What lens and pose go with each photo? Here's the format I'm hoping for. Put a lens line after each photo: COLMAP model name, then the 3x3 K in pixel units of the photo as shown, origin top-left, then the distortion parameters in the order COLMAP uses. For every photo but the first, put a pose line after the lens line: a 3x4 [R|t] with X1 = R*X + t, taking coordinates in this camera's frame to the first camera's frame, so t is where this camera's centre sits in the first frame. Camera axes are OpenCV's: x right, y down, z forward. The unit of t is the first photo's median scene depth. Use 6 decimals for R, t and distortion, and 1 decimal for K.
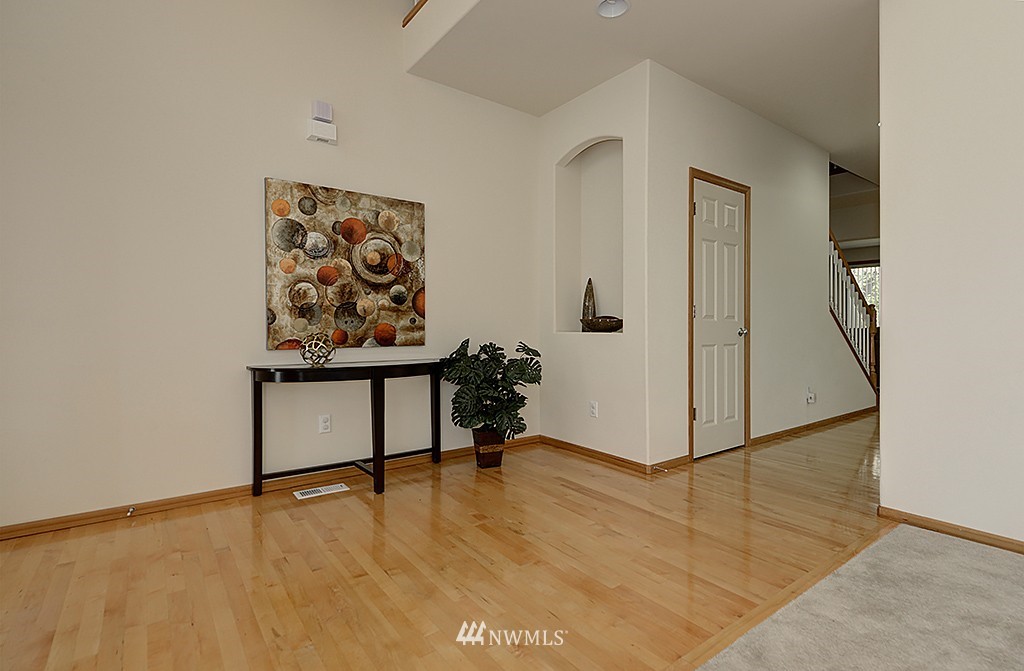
lens RADIAL K [[495.3, 0, 514.3], [0, 495.3, 338.0], [0, 0, 1]] dist [0.021671, 0.000168]
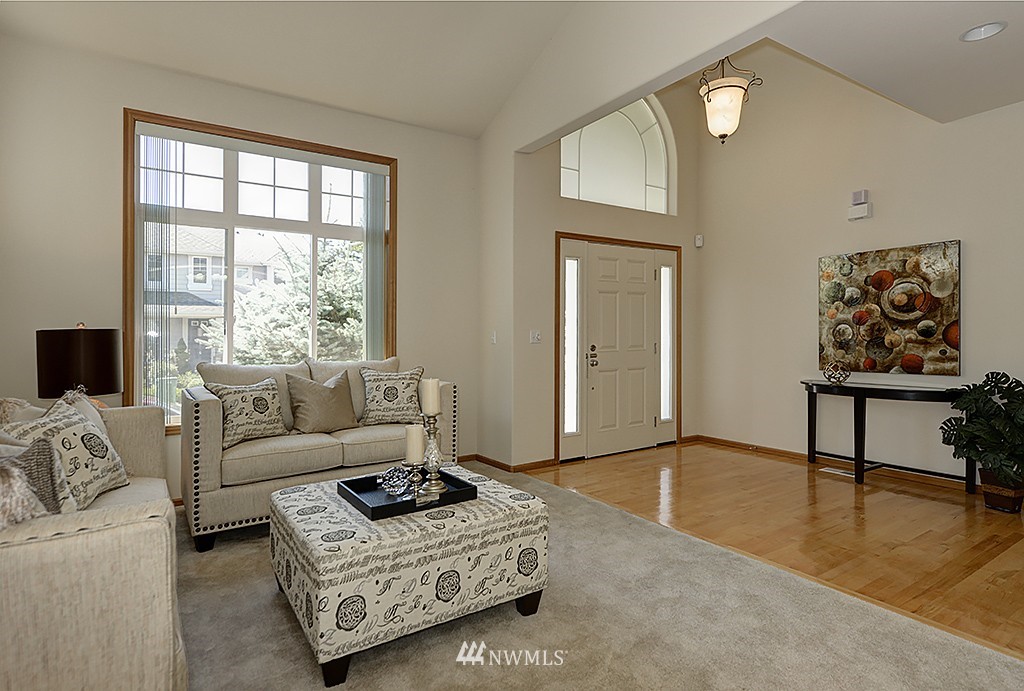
lens RADIAL K [[547.4, 0, 514.5], [0, 547.4, 341.6], [0, 0, 1]] dist [-0.003451, -0.000509]
pose [[-0.047490, 0.008926, -0.998832, 1.091668], [-0.006911, 0.999933, 0.009264, -0.066013], [0.998848, 0.007343, -0.047425, 0.133222]]
